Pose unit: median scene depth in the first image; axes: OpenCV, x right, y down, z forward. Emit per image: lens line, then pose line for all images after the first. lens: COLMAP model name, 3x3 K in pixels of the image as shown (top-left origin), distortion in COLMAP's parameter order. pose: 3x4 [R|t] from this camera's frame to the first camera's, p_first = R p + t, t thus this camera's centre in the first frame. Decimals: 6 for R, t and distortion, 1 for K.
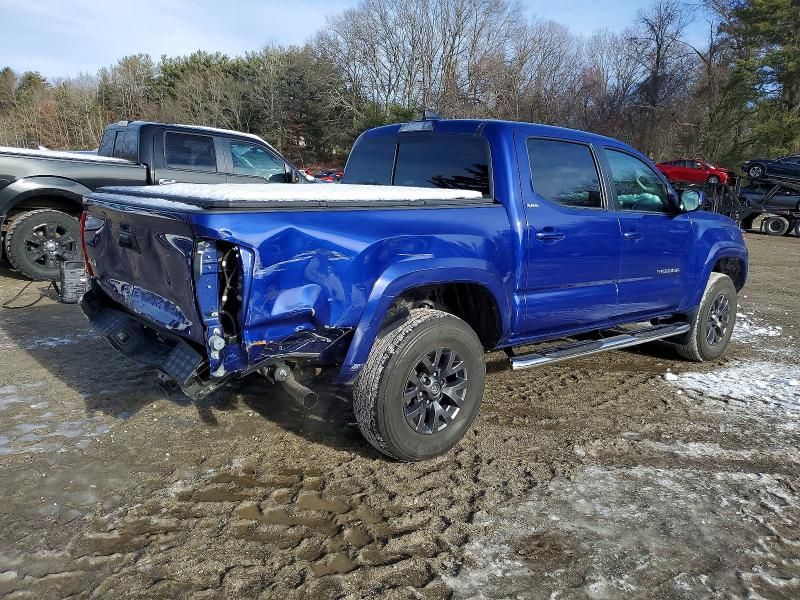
lens RADIAL K [[631.5, 0, 400.0], [0, 631.5, 300.0], [0, 0, 1]] dist [0.017819, -0.002035]
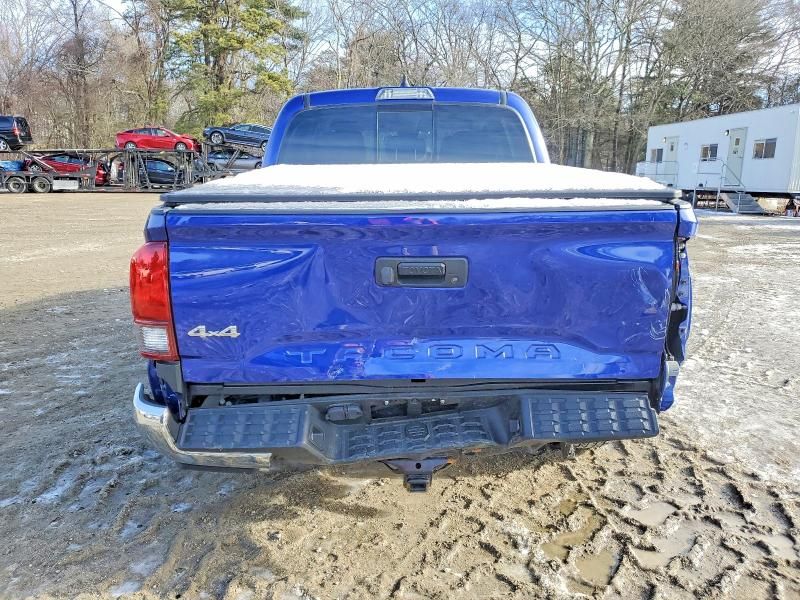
lens RADIAL K [[631.5, 0, 400.0], [0, 631.5, 300.0], [0, 0, 1]] dist [0.017819, -0.002035]
pose [[0.642415, -0.211918, 0.736474, -0.698919], [0.175830, 0.976128, 0.127504, -0.115409], [-0.745914, 0.047584, 0.664341, 0.465782]]
